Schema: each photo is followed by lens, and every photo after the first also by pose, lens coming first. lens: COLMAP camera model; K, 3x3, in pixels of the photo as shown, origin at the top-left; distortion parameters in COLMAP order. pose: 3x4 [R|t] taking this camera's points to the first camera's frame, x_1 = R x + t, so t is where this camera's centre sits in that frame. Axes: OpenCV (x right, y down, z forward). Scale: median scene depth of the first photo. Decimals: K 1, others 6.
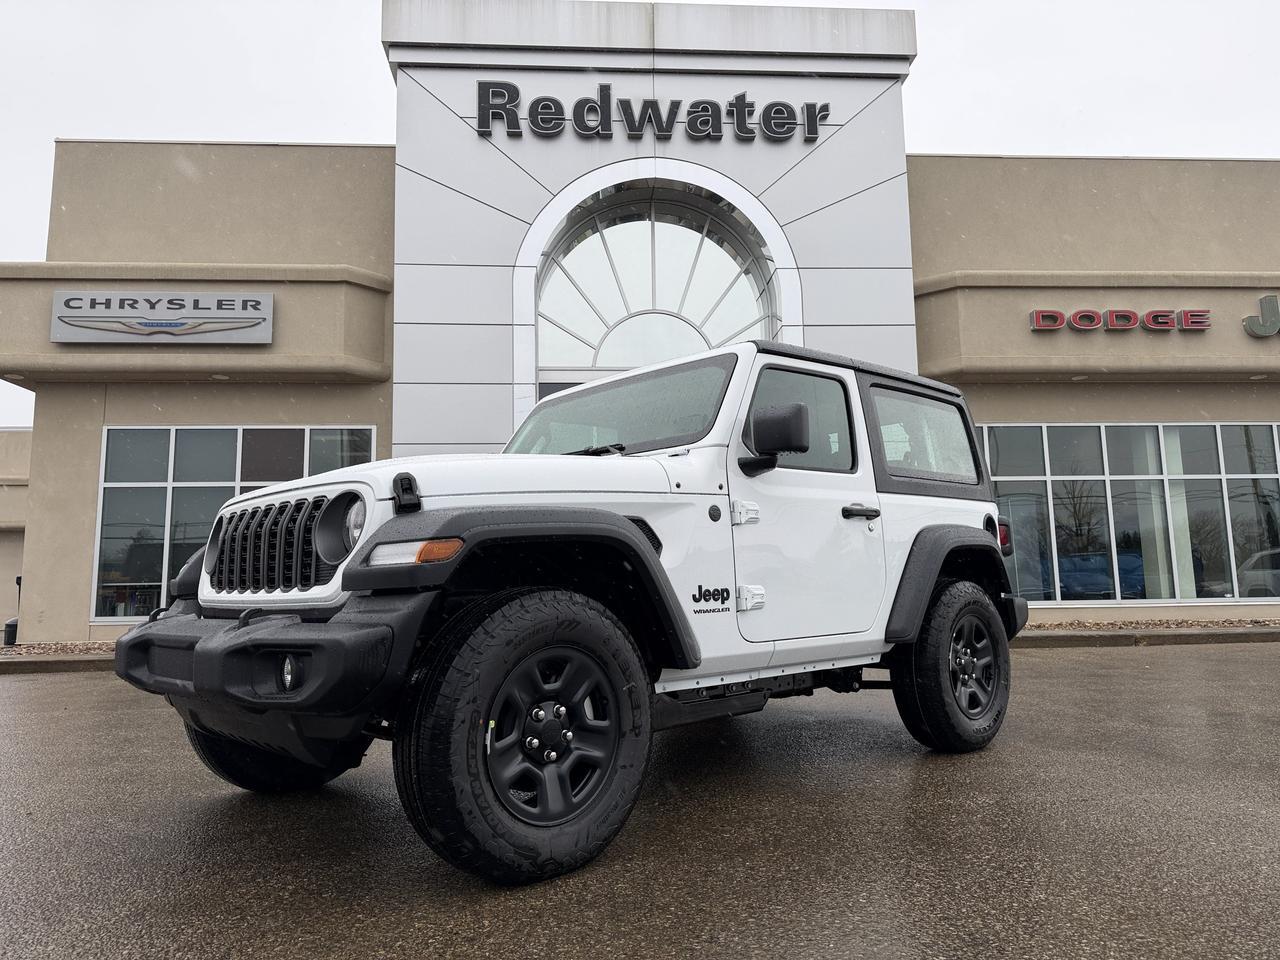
lens RADIAL K [[874.3, 0, 603.8], [0, 874.3, 479.2], [0, 0, 1]] dist [0.055655, -0.069706]
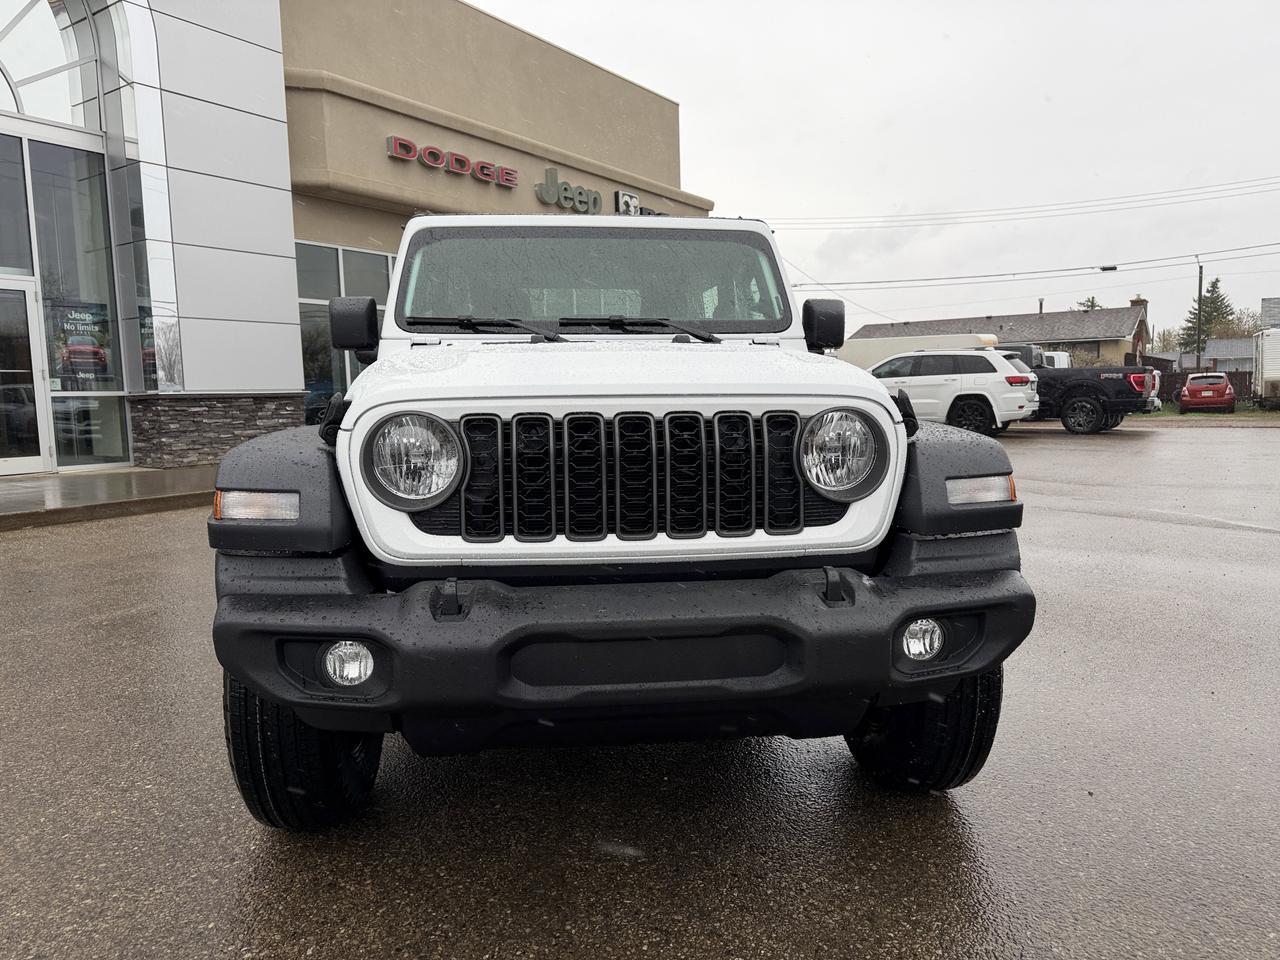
lens RADIAL K [[905.4, 0, 648.7], [0, 905.4, 487.1], [0, 0, 1]] dist [0.001777, -0.010590]
pose [[0.600597, -0.075179, 0.796009, -0.192061], [-0.098441, 0.981042, 0.166929, -0.002162], [-0.793468, -0.178617, 0.581811, 0.116928]]
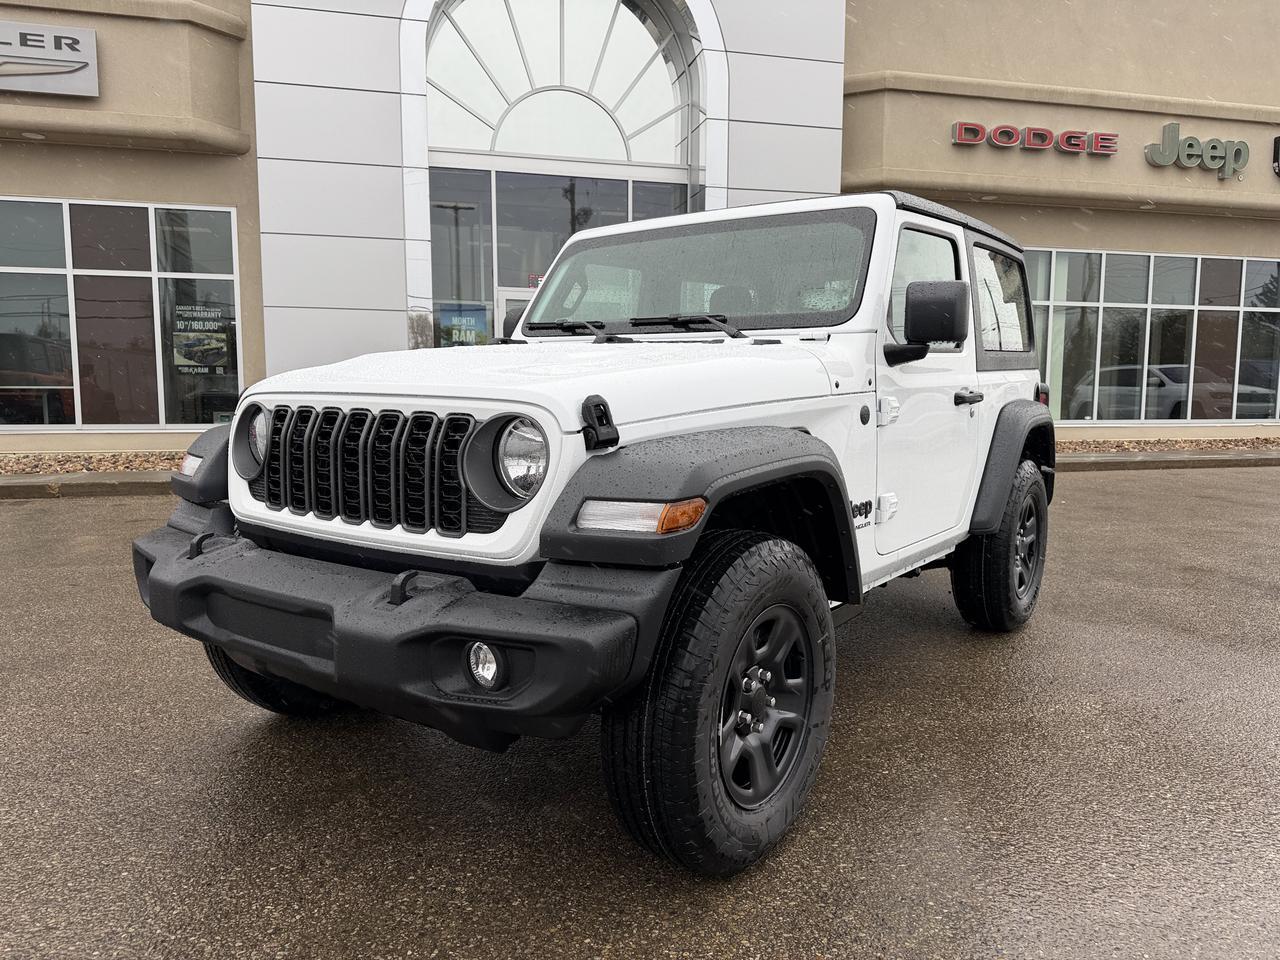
lens RADIAL K [[901.3, 0, 624.6], [0, 901.3, 488.9], [0, 0, 1]] dist [0.002998, -0.004949]
pose [[0.983496, 0.000082, 0.180928, -0.050304], [-0.042779, 0.971752, 0.232097, -0.016202], [-0.175798, -0.236006, 0.955718, 0.033831]]
